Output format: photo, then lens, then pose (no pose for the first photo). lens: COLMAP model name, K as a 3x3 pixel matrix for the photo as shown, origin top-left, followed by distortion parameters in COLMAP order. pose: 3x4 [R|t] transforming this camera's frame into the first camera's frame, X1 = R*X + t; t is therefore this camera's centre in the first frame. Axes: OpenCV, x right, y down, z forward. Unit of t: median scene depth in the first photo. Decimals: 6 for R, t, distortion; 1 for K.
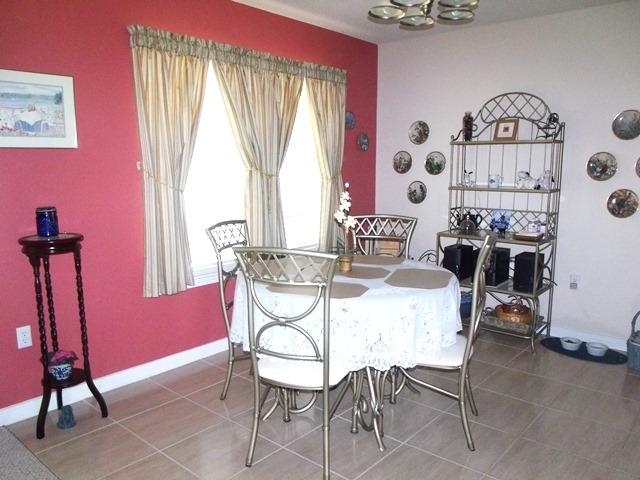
lens RADIAL K [[520.8, 0, 322.1], [0, 520.8, 241.2], [0, 0, 1]] dist [-0.014876, 0.006295]
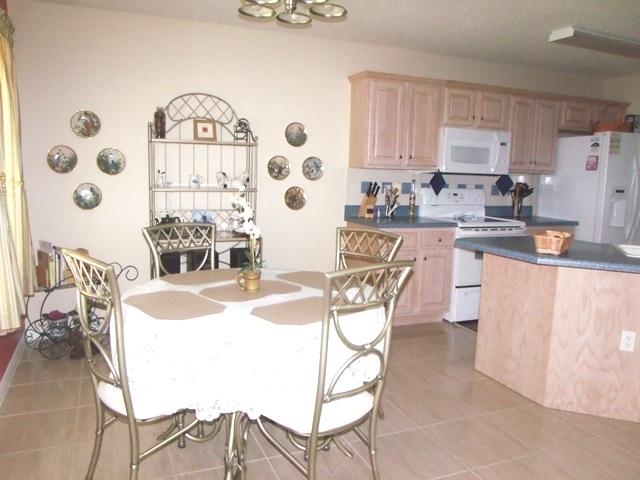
lens RADIAL K [[520.8, 0, 320.3], [0, 520.8, 238.8], [0, 0, 1]] dist [-0.014876, 0.006295]
pose [[0.438246, -0.112257, 0.891818, -0.461579], [0.110194, 0.991397, 0.070641, -0.052492], [-0.892075, 0.067315, 0.446845, 0.362384]]
